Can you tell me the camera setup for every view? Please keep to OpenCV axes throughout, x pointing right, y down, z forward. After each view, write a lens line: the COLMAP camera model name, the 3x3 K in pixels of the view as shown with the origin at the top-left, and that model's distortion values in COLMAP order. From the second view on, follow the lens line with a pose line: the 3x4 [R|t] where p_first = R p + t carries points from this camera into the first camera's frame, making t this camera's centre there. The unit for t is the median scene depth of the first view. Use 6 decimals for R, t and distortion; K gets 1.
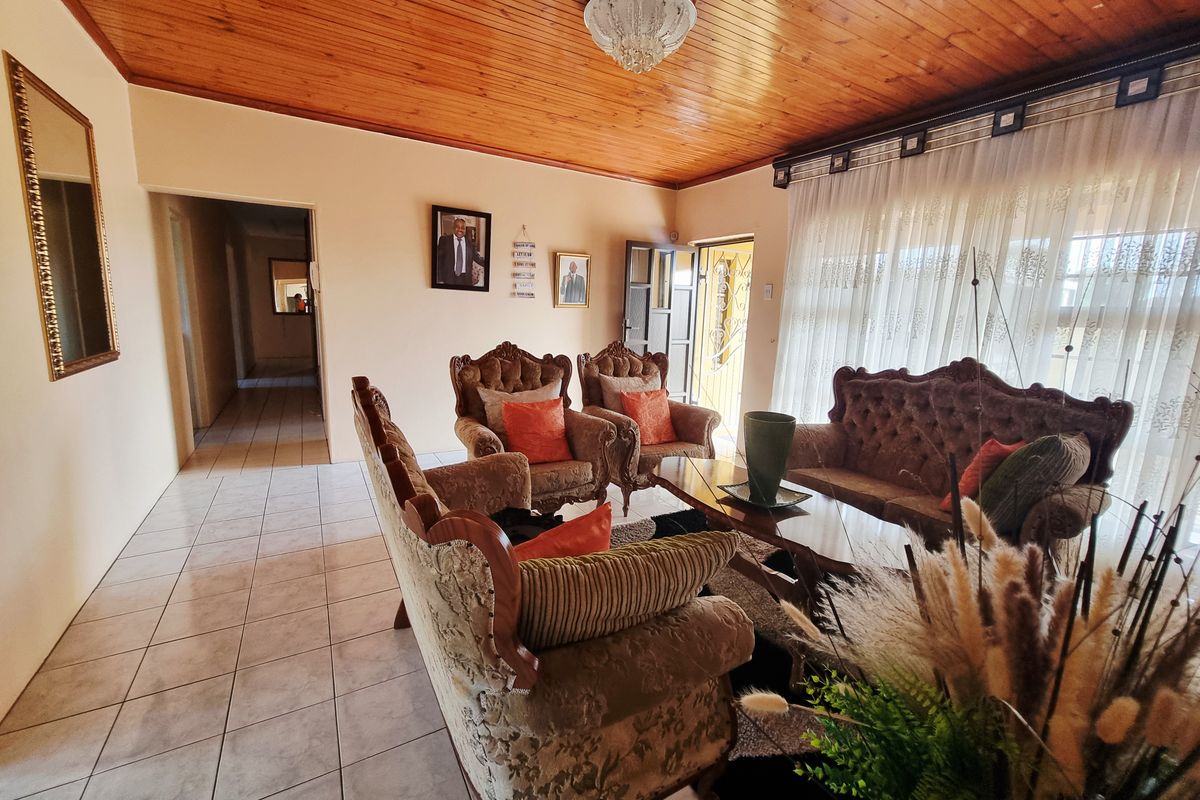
lens RADIAL K [[500.7, 0, 605.9], [0, 500.7, 398.3], [0, 0, 1]] dist [0.002534, 0.000621]
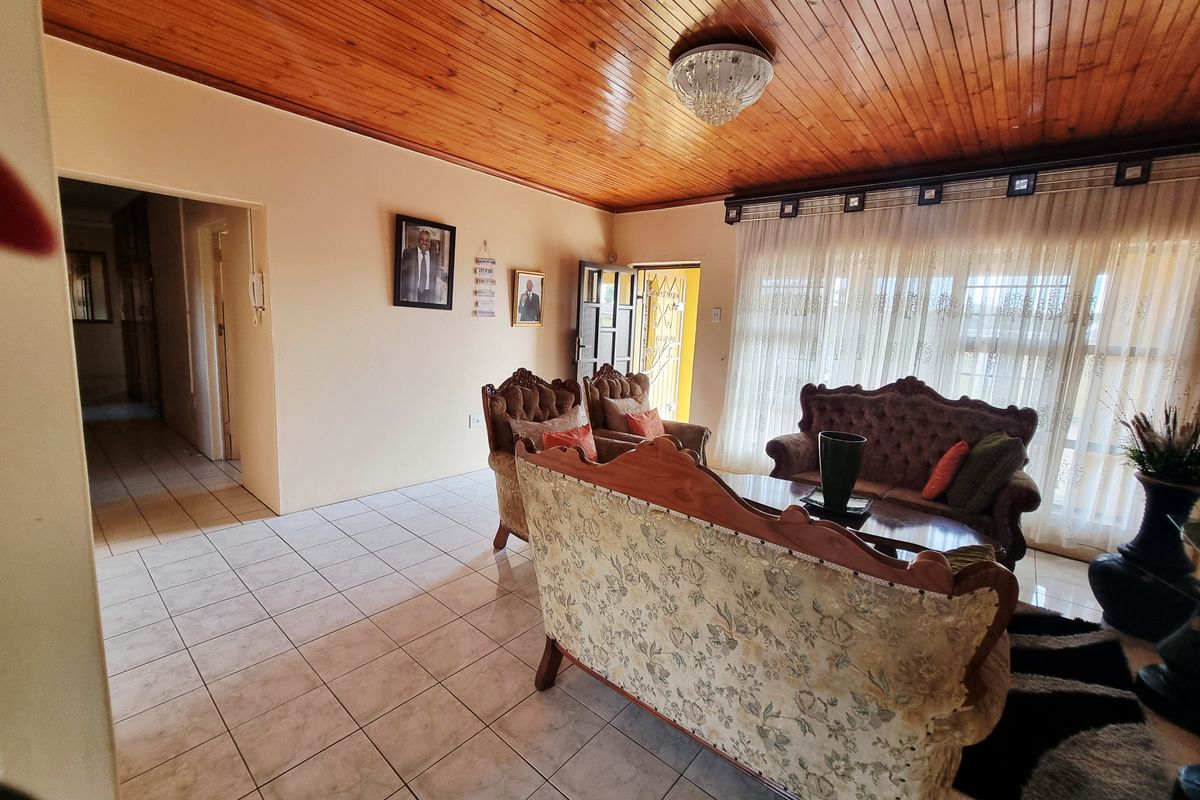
lens RADIAL K [[500.7, 0, 608.9], [0, 500.7, 396.8], [0, 0, 1]] dist [0.002534, 0.000621]
pose [[0.943585, -0.037748, 0.328973, -0.343017], [0.042501, 0.999070, -0.007266, -0.042373], [-0.328393, 0.020838, 0.944311, 0.042186]]
